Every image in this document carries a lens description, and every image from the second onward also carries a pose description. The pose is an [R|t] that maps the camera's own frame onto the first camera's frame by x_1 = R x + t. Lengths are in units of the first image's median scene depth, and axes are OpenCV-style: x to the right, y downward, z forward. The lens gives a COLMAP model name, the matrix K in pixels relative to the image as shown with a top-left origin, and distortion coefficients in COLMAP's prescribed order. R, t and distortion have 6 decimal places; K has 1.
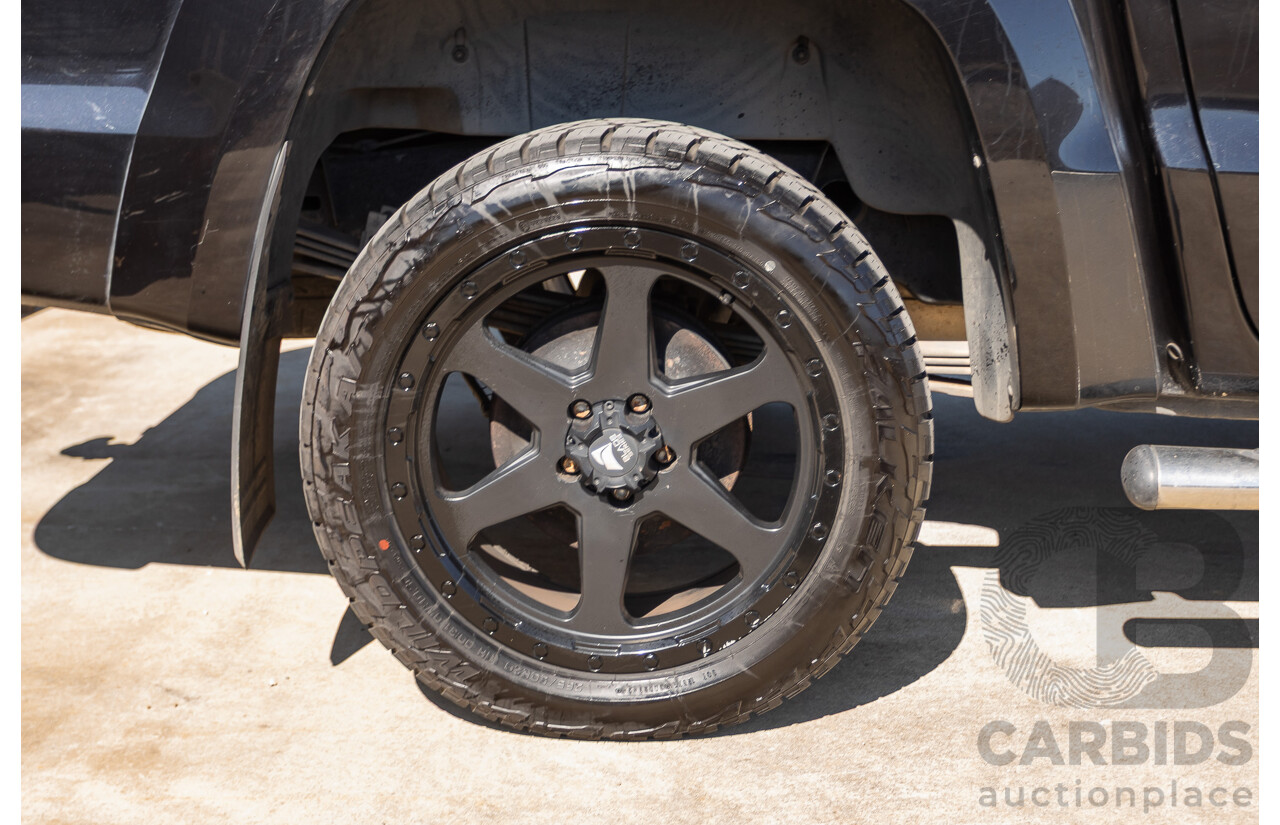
lens RADIAL K [[1870.6, 0, 615.7], [0, 1870.6, 410.2], [0, 0, 1]] dist [-0.015461, -0.015630]
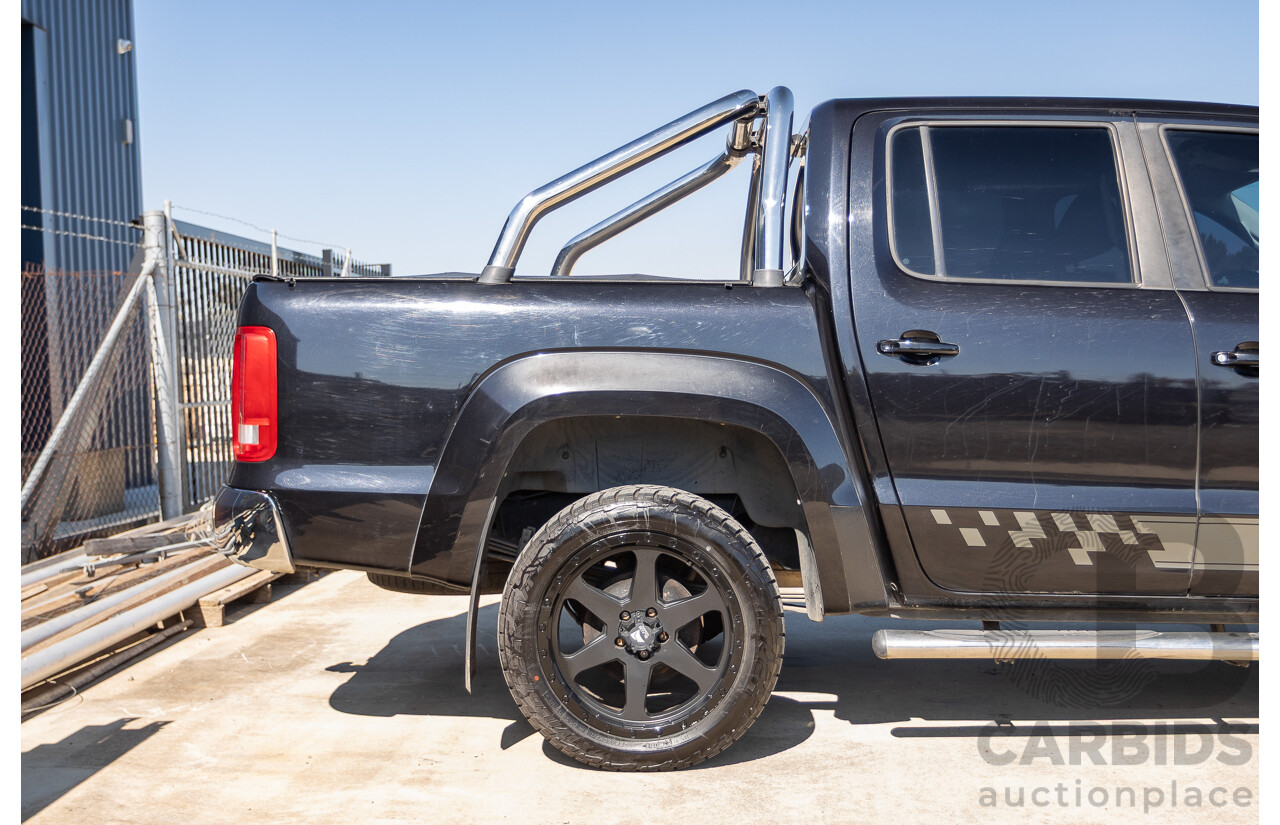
lens RADIAL K [[2110.3, 0, 632.9], [0, 2110.3, 389.0], [0, 0, 1]] dist [-0.006261, -0.081082]
pose [[0.999772, -0.009853, 0.018955, -0.053963], [0.013272, 0.981756, -0.189682, 0.209061], [-0.016740, 0.189891, 0.981663, -1.492049]]
